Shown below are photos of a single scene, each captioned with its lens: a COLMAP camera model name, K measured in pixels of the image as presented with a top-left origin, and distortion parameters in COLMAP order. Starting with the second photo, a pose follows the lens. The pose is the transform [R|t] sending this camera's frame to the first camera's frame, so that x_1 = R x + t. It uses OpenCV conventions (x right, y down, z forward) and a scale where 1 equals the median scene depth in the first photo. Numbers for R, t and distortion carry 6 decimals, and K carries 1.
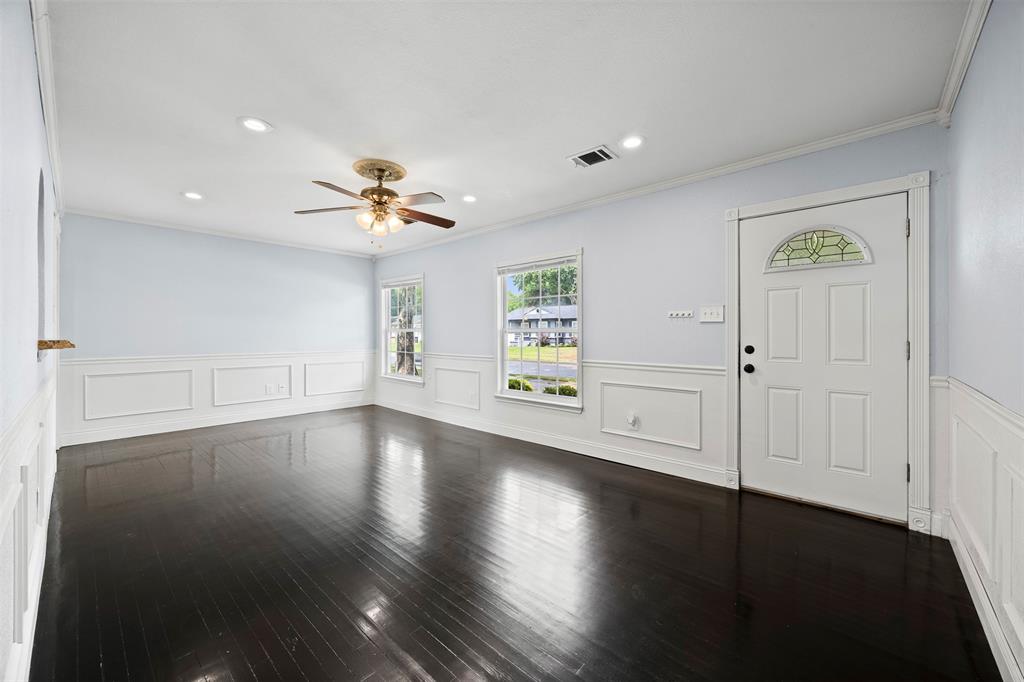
lens RADIAL K [[395.1, 0, 512.0], [0, 395.1, 341.0], [0, 0, 1]] dist [0.000123, 0.000039]
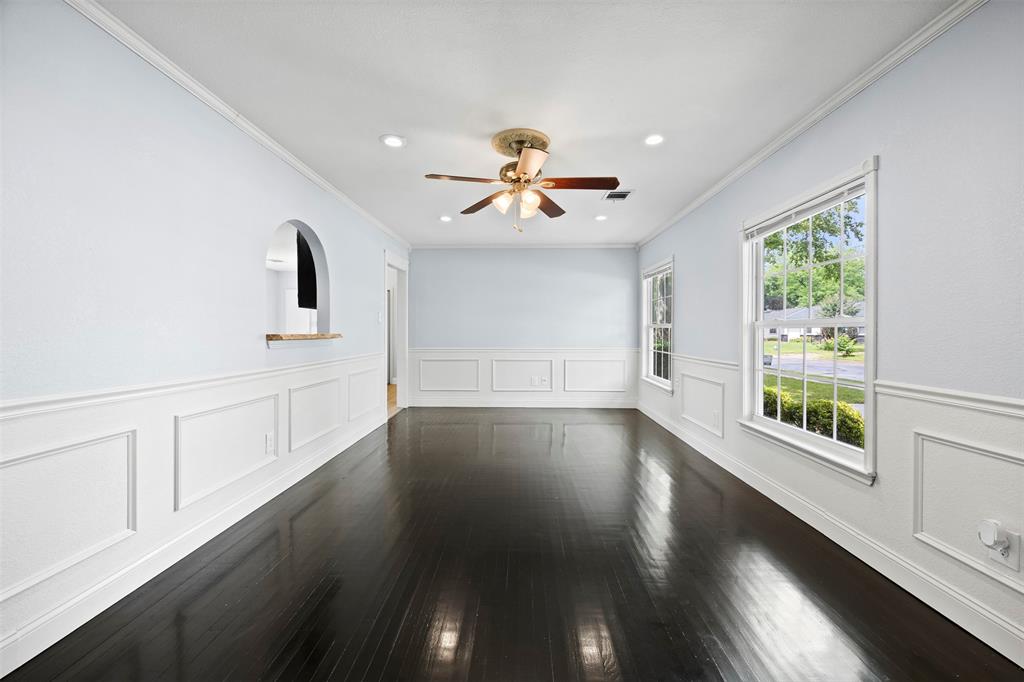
lens RADIAL K [[398.9, 0, 514.5], [0, 398.9, 341.8], [0, 0, 1]] dist [0.000458, 0.000118]
pose [[0.656972, 0.018748, -0.753682, 0.210584], [-0.012598, 0.999824, 0.013890, -0.002386], [0.753810, 0.000369, 0.657092, 0.260685]]
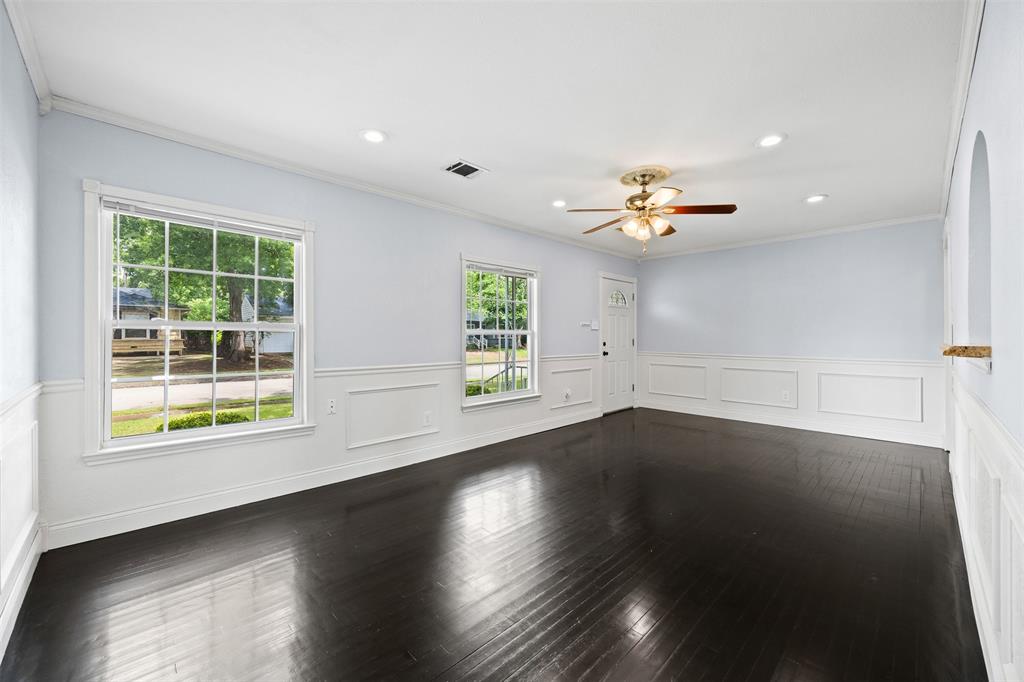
lens RADIAL K [[402.6, 0, 511.5], [0, 402.6, 338.7], [0, 0, 1]] dist [0.000483, 0.000142]
pose [[0.064097, -0.005935, 0.997926, -0.889403], [0.014978, 0.999875, 0.004984, -0.013616], [-0.997831, 0.014628, 0.064178, 0.813853]]
